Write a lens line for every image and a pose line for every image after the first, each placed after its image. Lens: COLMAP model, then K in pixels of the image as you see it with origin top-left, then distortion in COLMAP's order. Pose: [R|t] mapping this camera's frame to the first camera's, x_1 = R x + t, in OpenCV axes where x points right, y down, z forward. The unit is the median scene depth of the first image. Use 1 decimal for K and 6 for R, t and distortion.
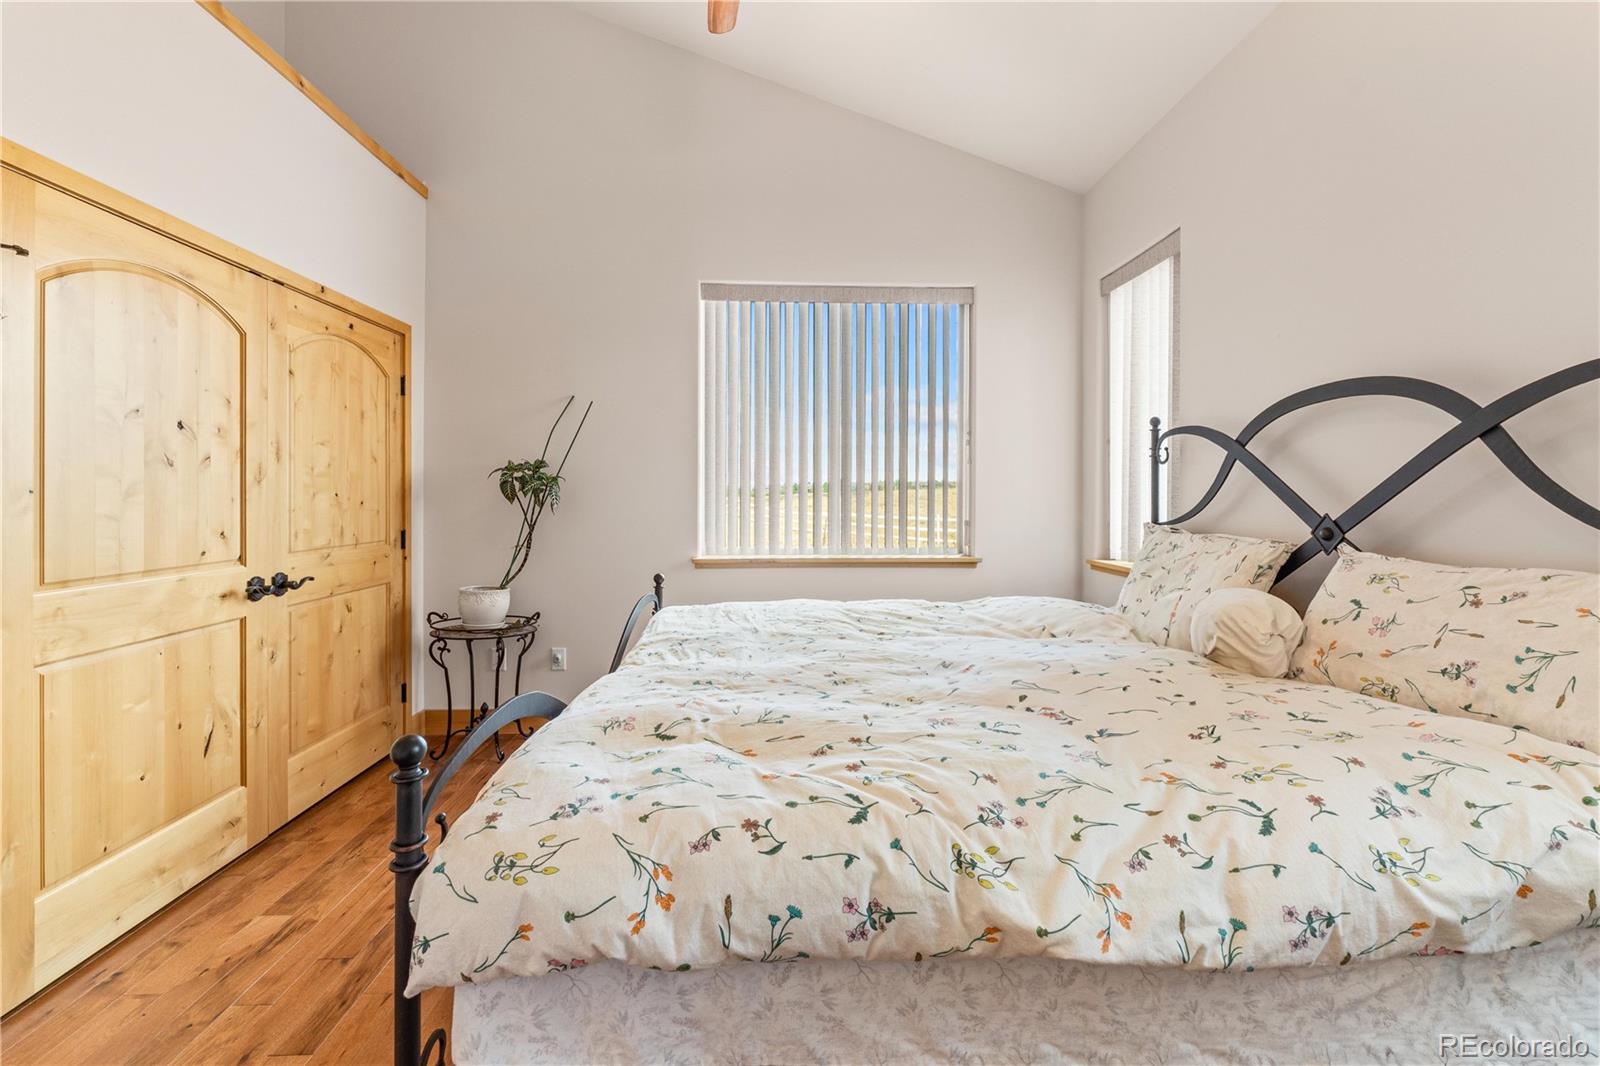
lens RADIAL K [[682.2, 0, 802.1], [0, 682.2, 493.4], [0, 0, 1]] dist [-0.006375, -0.000853]
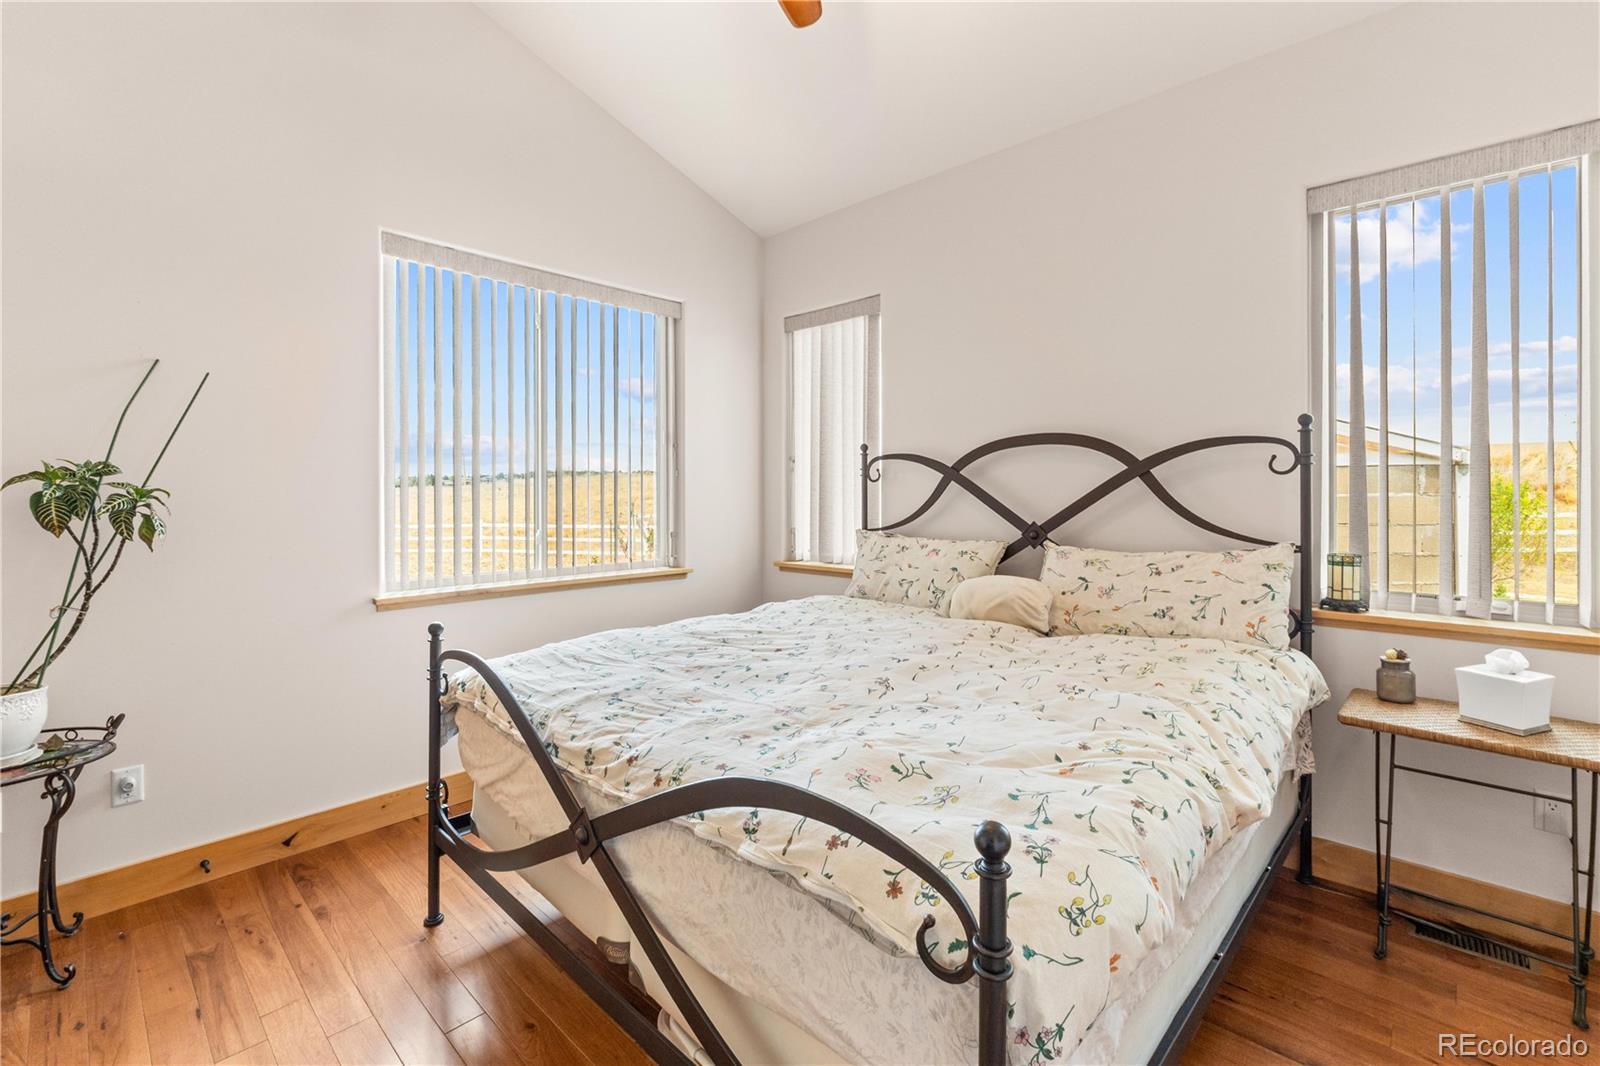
lens RADIAL K [[682.2, 0, 836.4], [0, 682.2, 493.8], [0, 0, 1]] dist [-0.006375, -0.000853]
pose [[0.722104, -0.002313, 0.691780, -0.721936], [0.003808, 0.999993, -0.000631, -0.039075], [-0.691774, 0.003090, 0.722108, 0.270936]]
